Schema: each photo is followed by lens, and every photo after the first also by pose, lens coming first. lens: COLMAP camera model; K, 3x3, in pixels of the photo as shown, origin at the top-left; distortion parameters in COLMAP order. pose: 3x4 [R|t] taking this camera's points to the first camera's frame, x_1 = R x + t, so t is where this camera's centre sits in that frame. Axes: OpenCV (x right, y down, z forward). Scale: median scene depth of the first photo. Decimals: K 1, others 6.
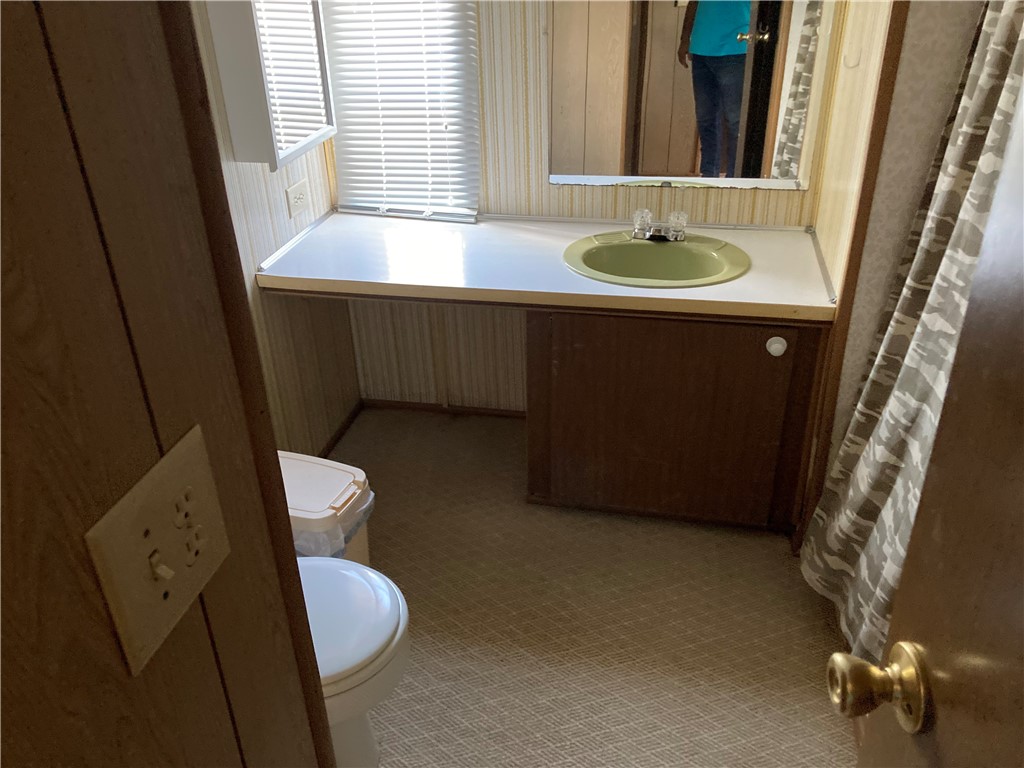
lens RADIAL K [[849.0, 0, 514.4], [0, 849.0, 379.4], [0, 0, 1]] dist [0.026519, -0.022619]
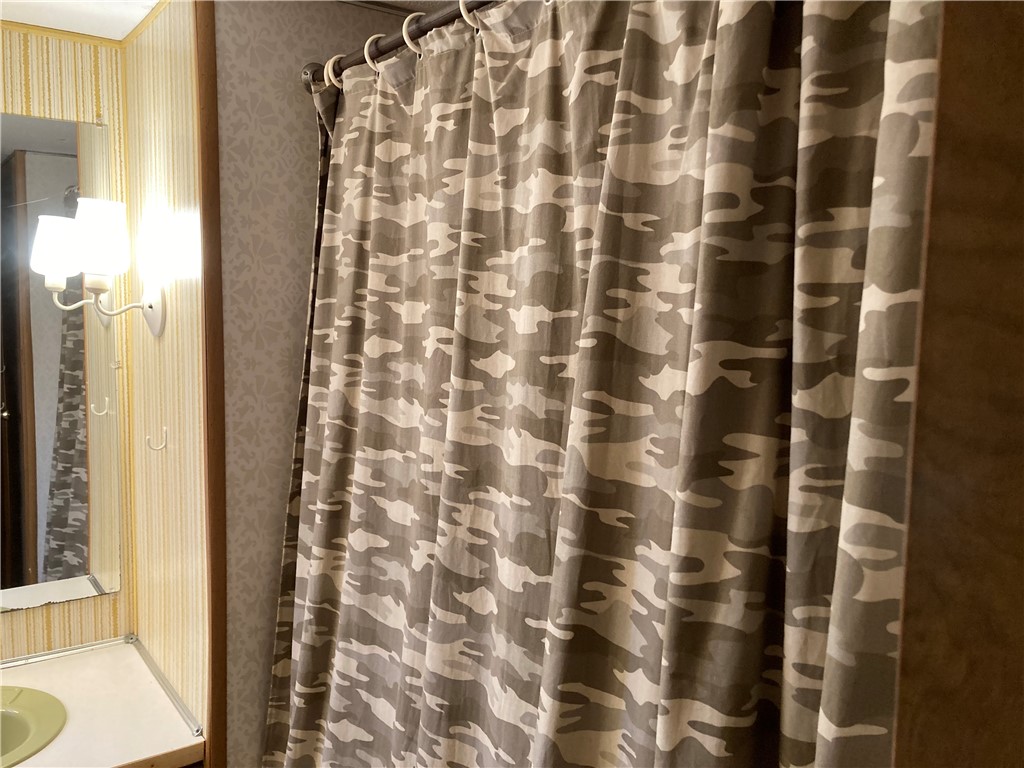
lens RADIAL K [[849.0, 0, 514.5], [0, 849.0, 382.1], [0, 0, 1]] dist [0.026519, -0.022619]
pose [[0.668222, -0.036467, 0.743068, 0.000521], [0.324412, 0.913119, -0.246923, -0.095074], [-0.669505, 0.406059, 0.621997, 0.191379]]
